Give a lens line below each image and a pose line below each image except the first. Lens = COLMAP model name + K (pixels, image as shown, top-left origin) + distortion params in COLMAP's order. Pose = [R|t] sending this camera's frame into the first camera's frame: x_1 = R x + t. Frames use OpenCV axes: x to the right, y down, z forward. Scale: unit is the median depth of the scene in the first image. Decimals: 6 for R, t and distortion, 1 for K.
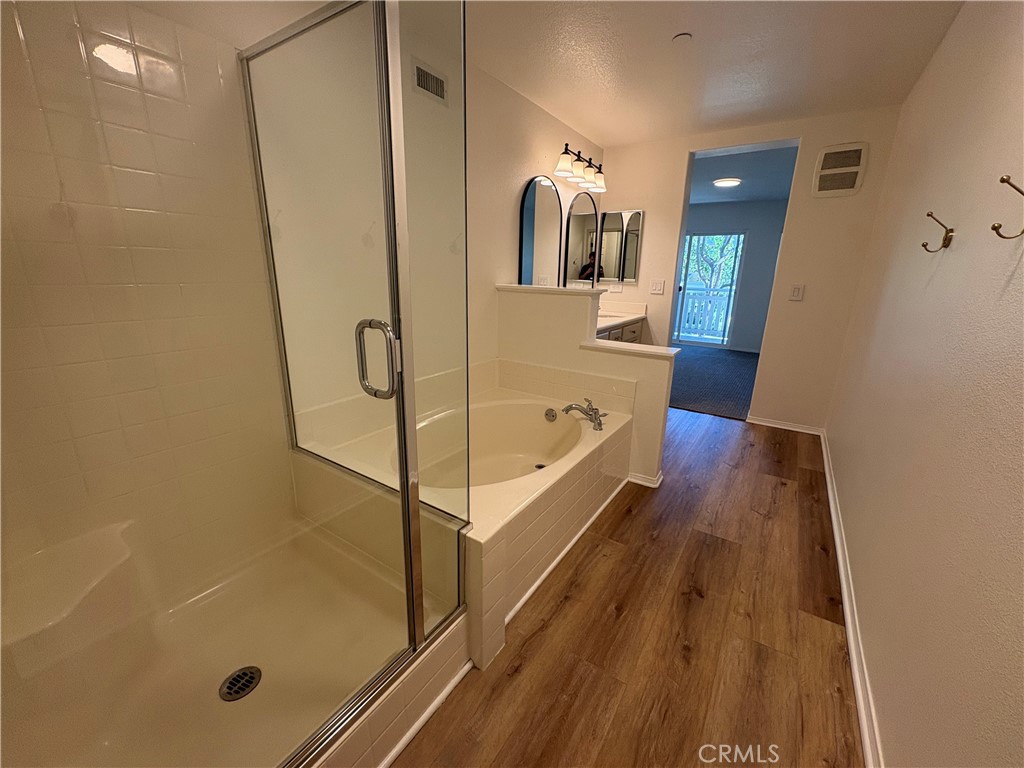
lens RADIAL K [[408.0, 0, 514.7], [0, 408.0, 385.2], [0, 0, 1]] dist [0.001586, 0.000178]
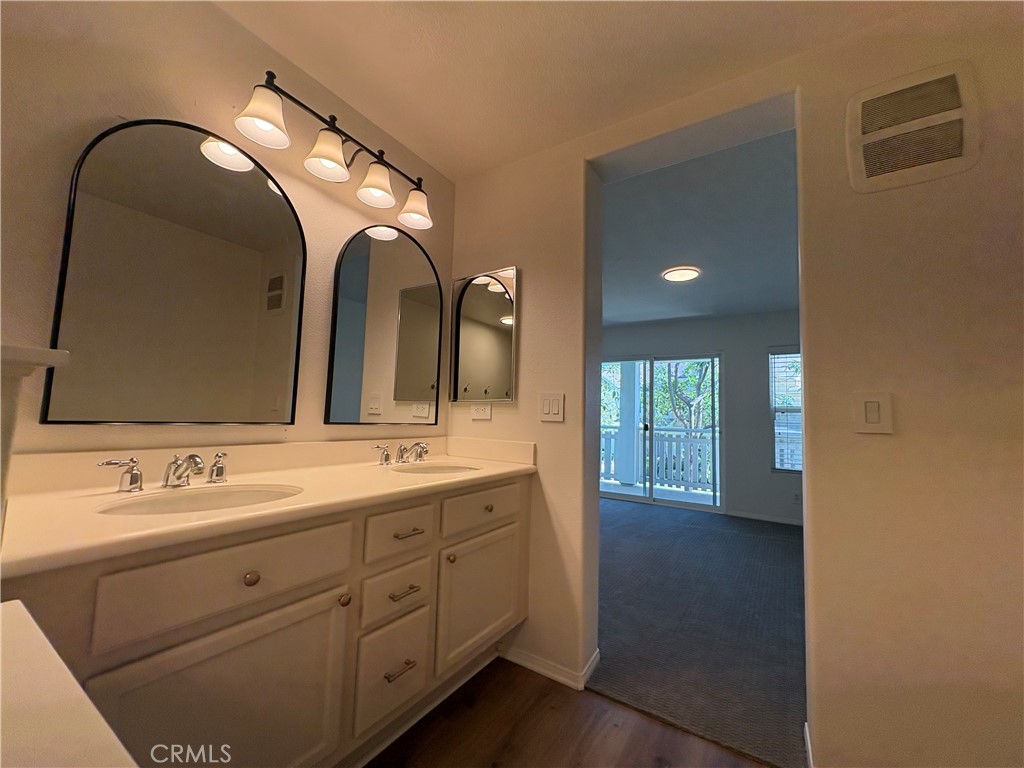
lens RADIAL K [[408.0, 0, 514.7], [0, 408.0, 385.2], [0, 0, 1]] dist [0.001586, 0.000178]
pose [[0.999788, 0.011606, 0.016995, 0.382892], [-0.005099, 0.939763, -0.341789, -0.131814], [-0.019938, 0.341630, 0.939623, 0.700653]]
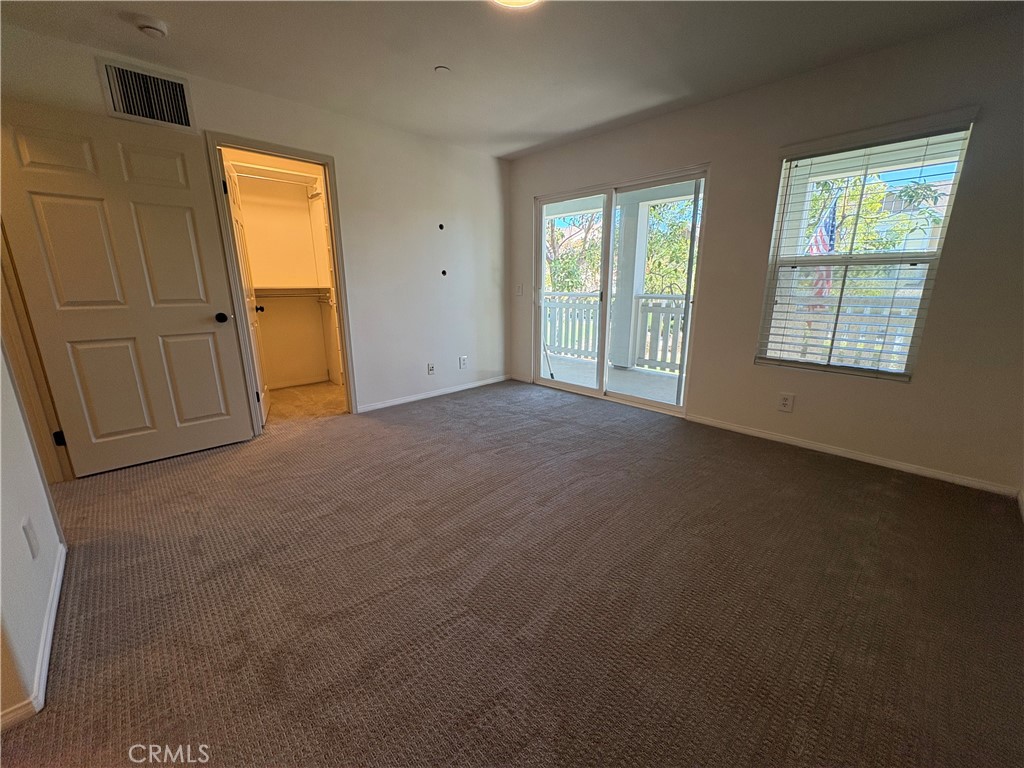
lens RADIAL K [[408.0, 0, 514.7], [0, 408.0, 385.2], [0, 0, 1]] dist [0.001586, 0.000178]
pose [[0.976764, 0.030570, -0.212125, 1.021012], [-0.036530, 0.999039, -0.024233, -0.257087], [0.211180, 0.031419, 0.976942, 1.144423]]
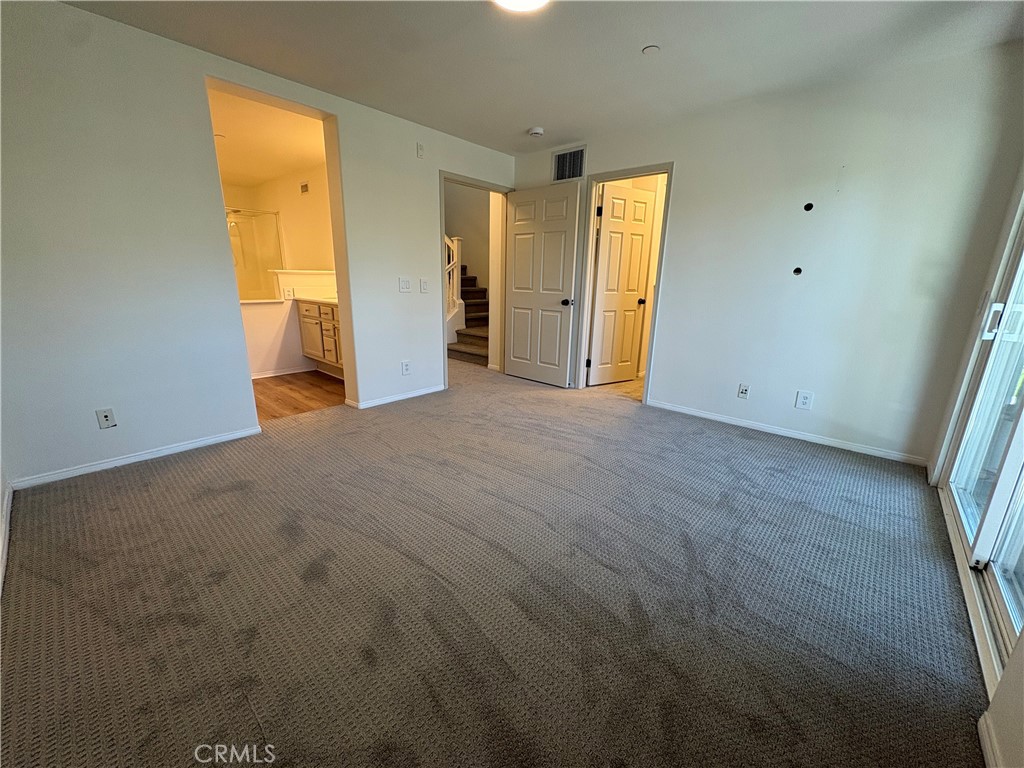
lens RADIAL K [[408.0, 0, 514.7], [0, 408.0, 385.2], [0, 0, 1]] dist [0.001586, 0.000178]
pose [[-0.135394, 0.234244, -0.962704, 1.577057], [-0.288899, 0.920094, 0.264506, -0.458065], [0.947737, 0.313937, -0.056902, 1.877759]]
